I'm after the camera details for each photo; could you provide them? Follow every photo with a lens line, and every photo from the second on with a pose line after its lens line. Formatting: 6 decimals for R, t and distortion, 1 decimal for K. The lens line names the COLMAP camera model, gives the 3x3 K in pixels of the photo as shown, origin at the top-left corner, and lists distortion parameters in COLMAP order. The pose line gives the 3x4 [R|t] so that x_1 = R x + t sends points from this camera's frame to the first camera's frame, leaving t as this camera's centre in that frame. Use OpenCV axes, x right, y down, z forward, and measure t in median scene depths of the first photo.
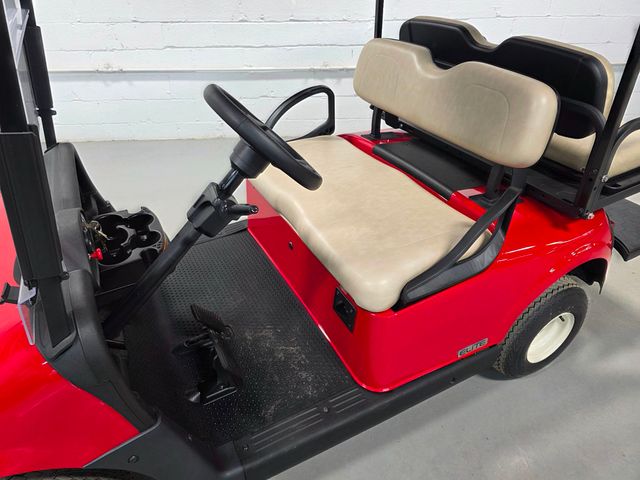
lens RADIAL K [[426.9, 0, 308.0], [0, 426.9, 233.6], [0, 0, 1]] dist [0.057561, -0.049849]
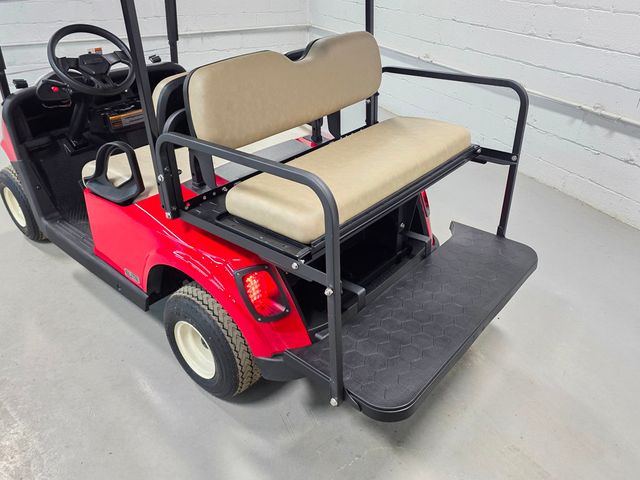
lens RADIAL K [[488.2, 0, 314.9], [0, 488.2, 236.1], [0, 0, 1]] dist [0.053440, -0.050994]
pose [[0.373484, 0.474167, -0.797292, 0.679806], [-0.514076, 0.821233, 0.247592, -0.183455], [0.772163, 0.317398, 0.550476, 0.247029]]
